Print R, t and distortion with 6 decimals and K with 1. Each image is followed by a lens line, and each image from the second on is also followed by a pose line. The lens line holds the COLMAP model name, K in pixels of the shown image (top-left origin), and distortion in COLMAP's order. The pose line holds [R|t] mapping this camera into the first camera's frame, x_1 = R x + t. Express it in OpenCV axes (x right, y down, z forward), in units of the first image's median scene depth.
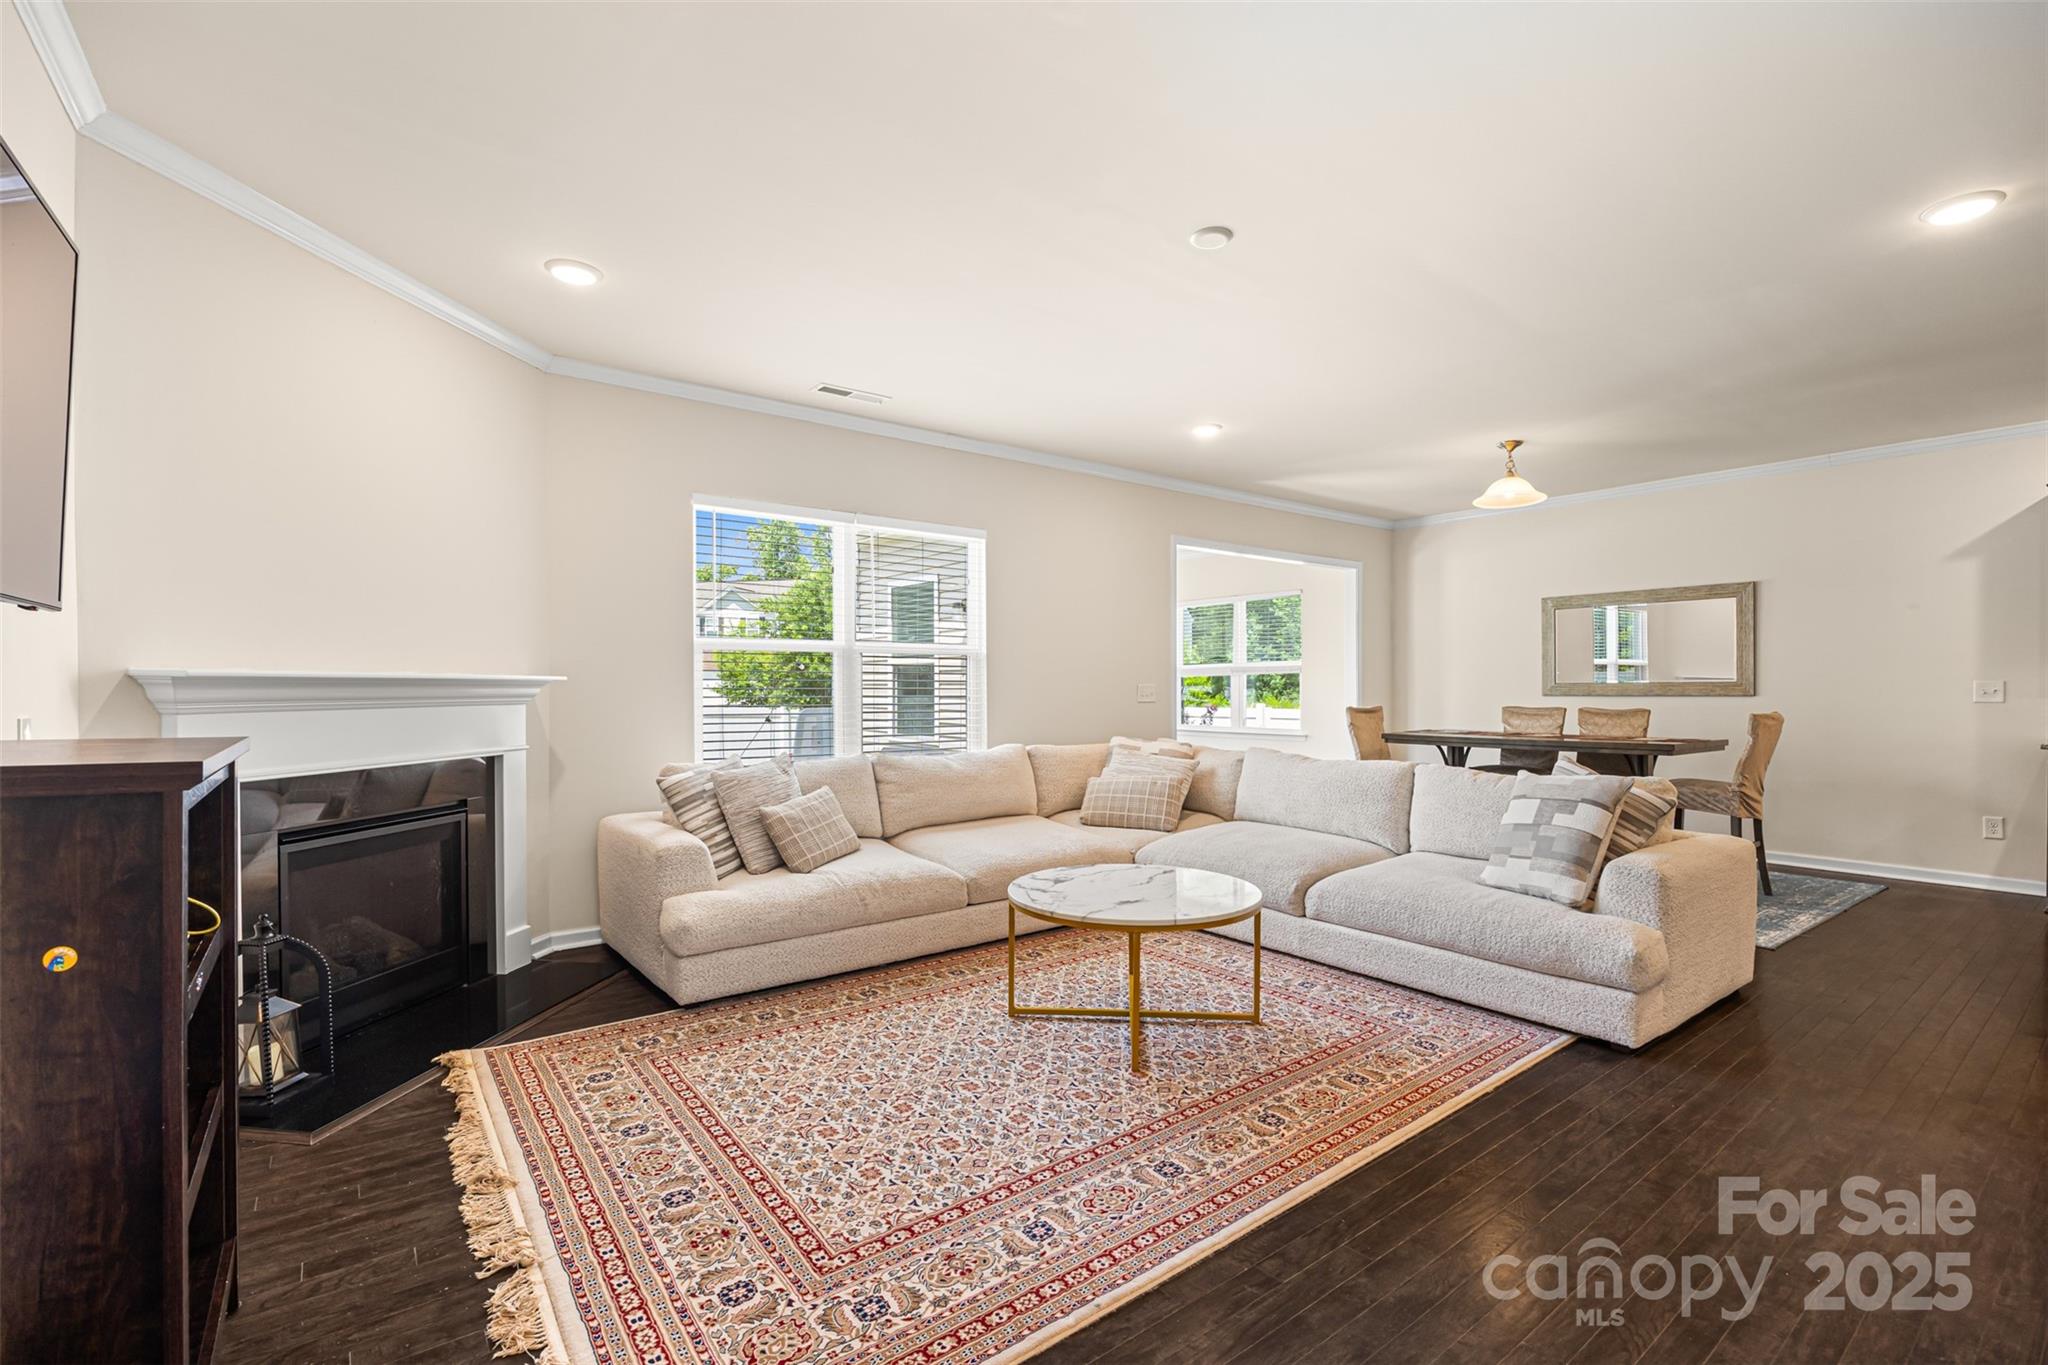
lens RADIAL K [[917.2, 0, 1018.1], [0, 917.2, 686.1], [0, 0, 1]] dist [-0.018458, 0.000802]
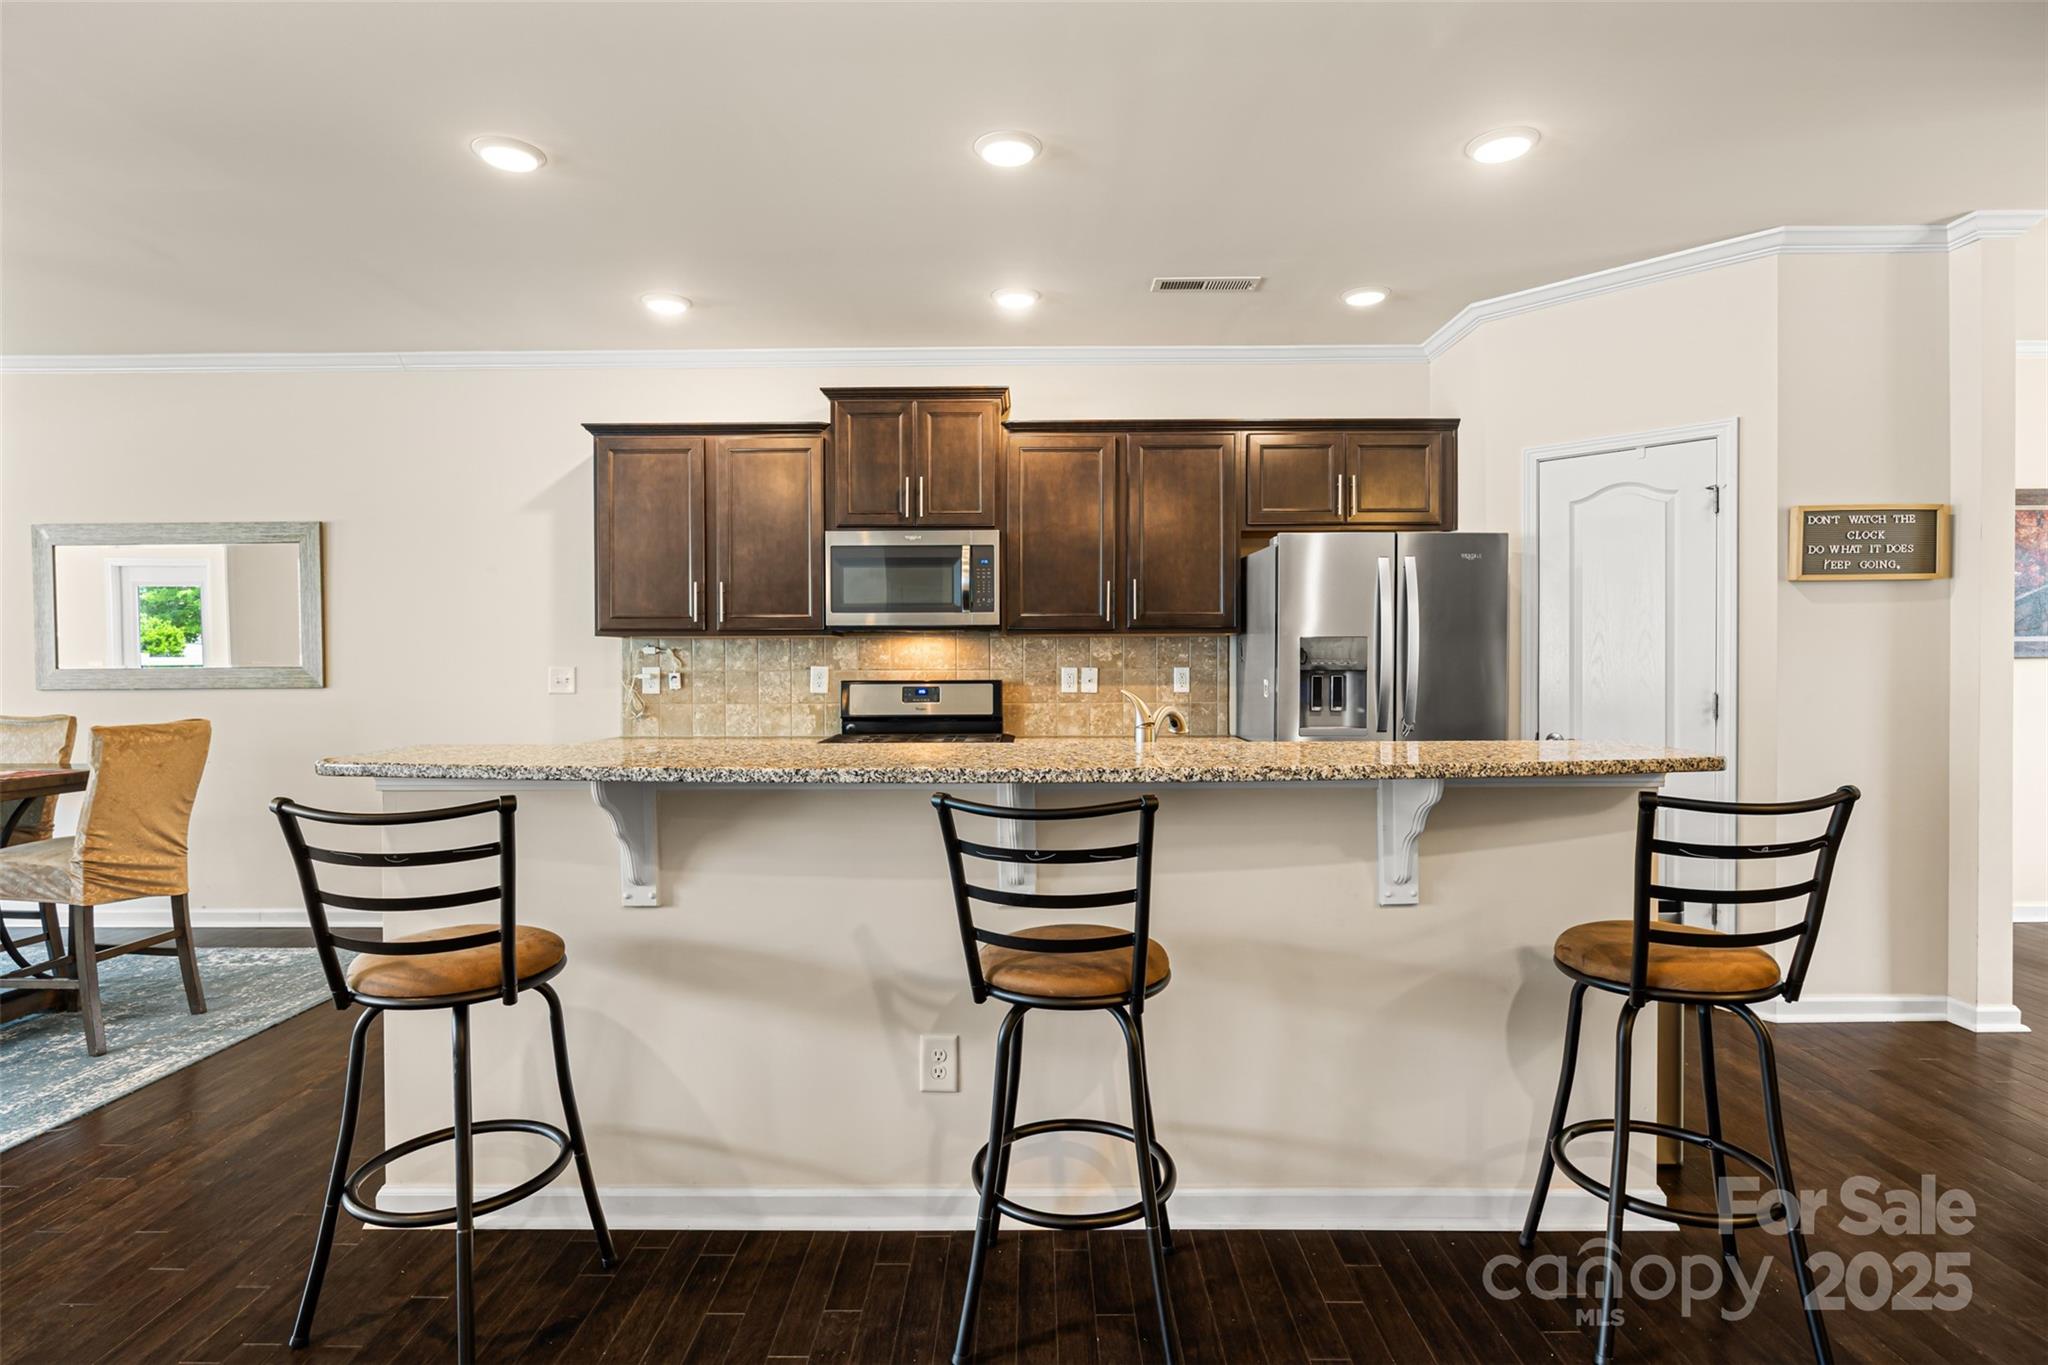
lens RADIAL K [[1017.0, 0, 1026.4], [0, 1017.0, 673.5], [0, 0, 1]] dist [-0.008542, -0.000768]
pose [[0.603522, -0.010282, 0.797280, 0.857393], [0.004133, 0.999944, 0.009767, -0.009002], [-0.797336, -0.002599, 0.603530, 0.174701]]
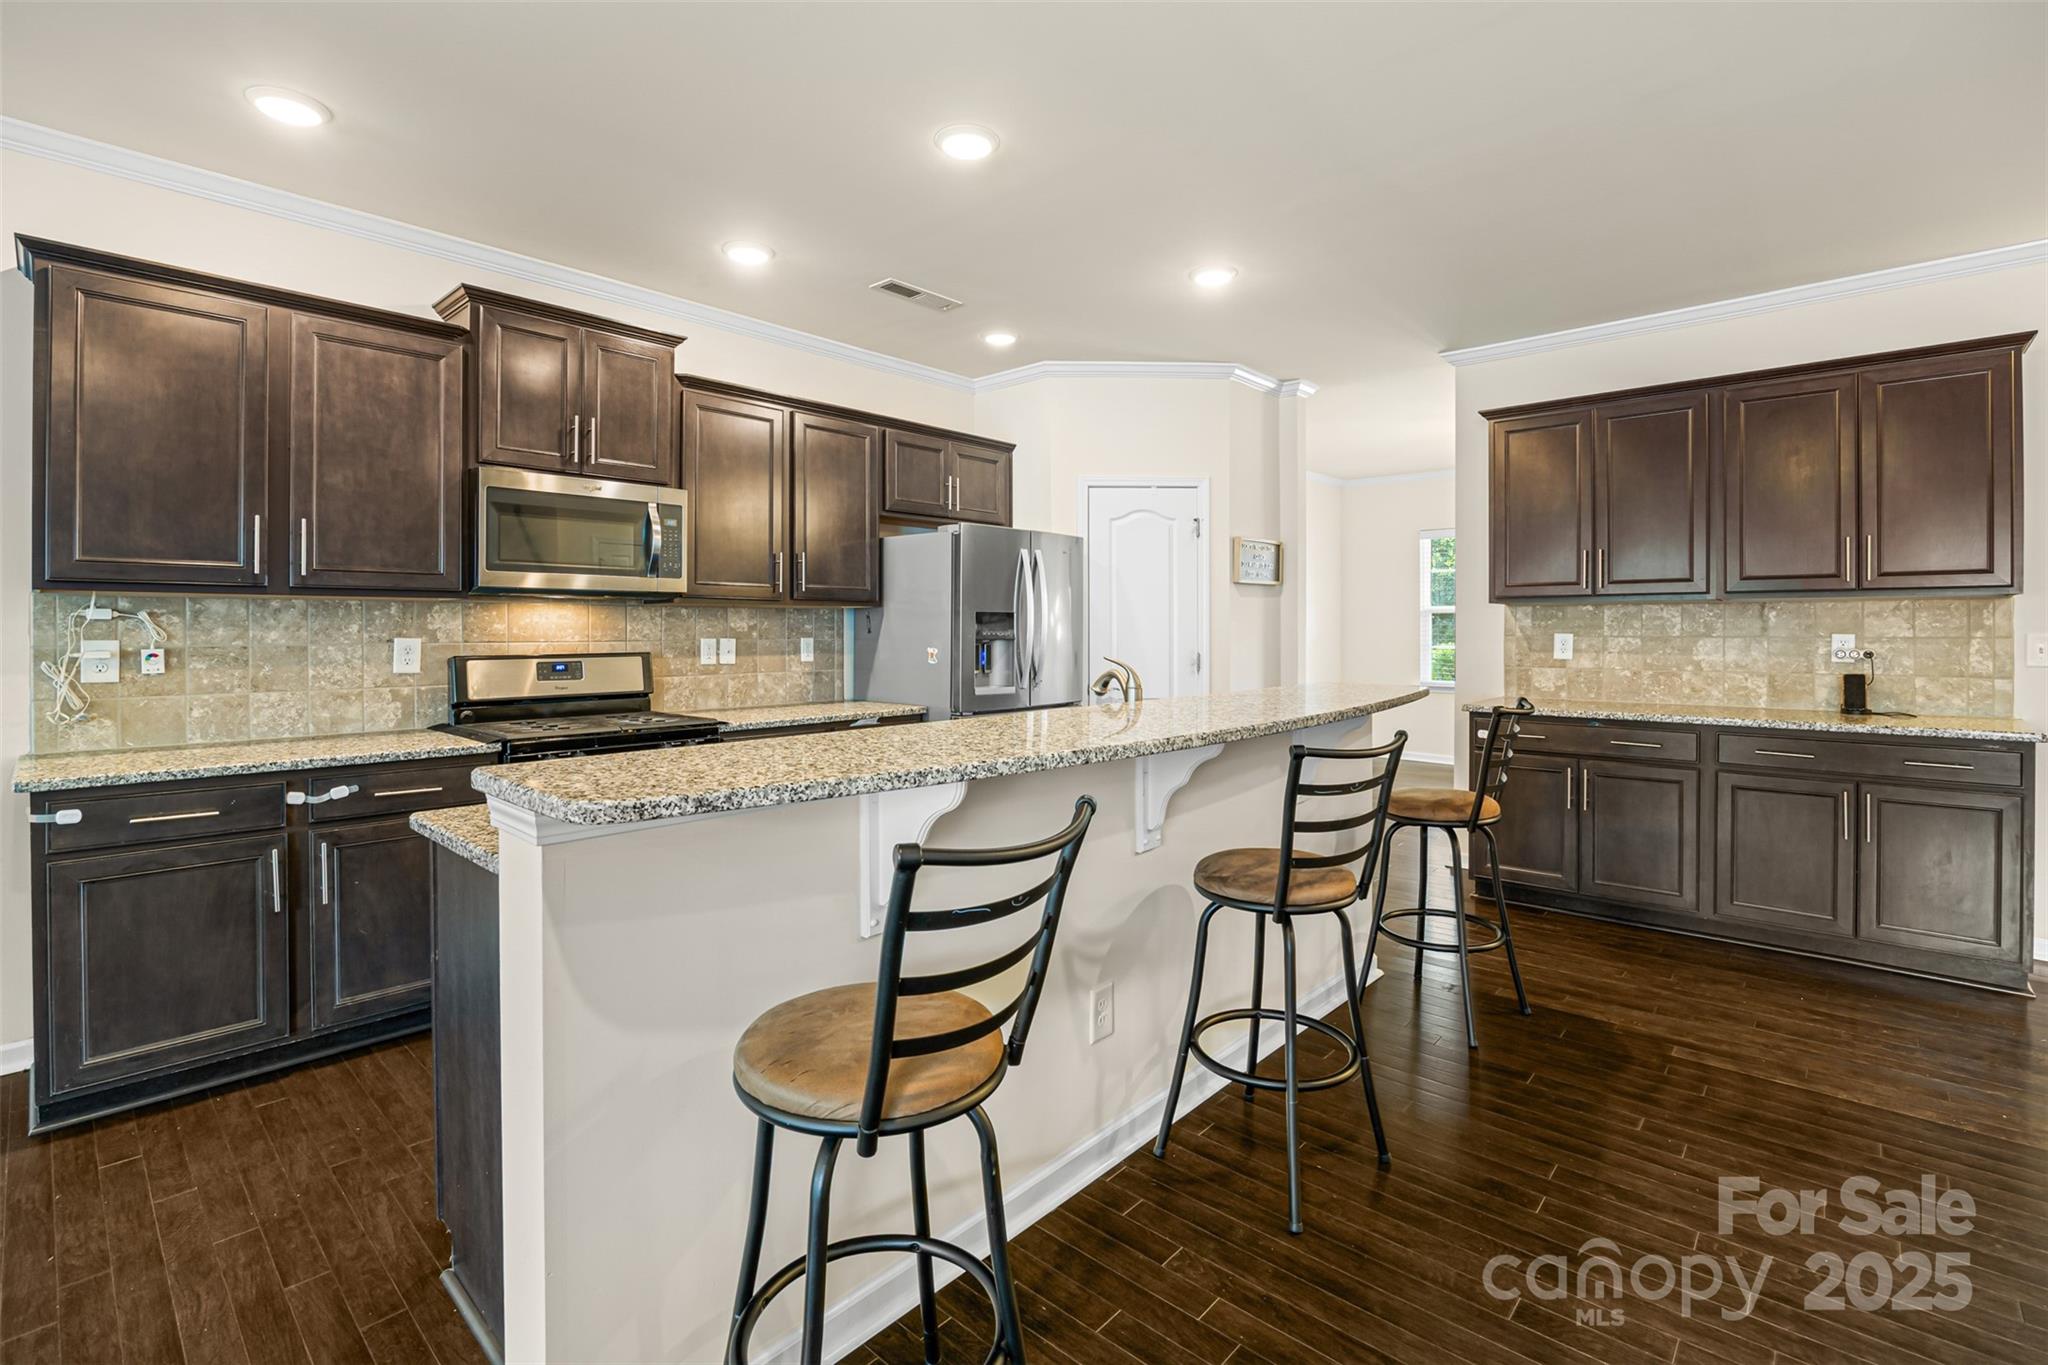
lens RADIAL K [[917.2, 0, 1028.6], [0, 917.2, 631.2], [0, 0, 1]] dist [-0.018458, 0.000802]
pose [[-0.188086, -0.000453, 0.982153, 0.748675], [0.003135, 0.999995, 0.001061, -0.012261], [-0.982148, 0.003278, -0.188083, 0.727464]]
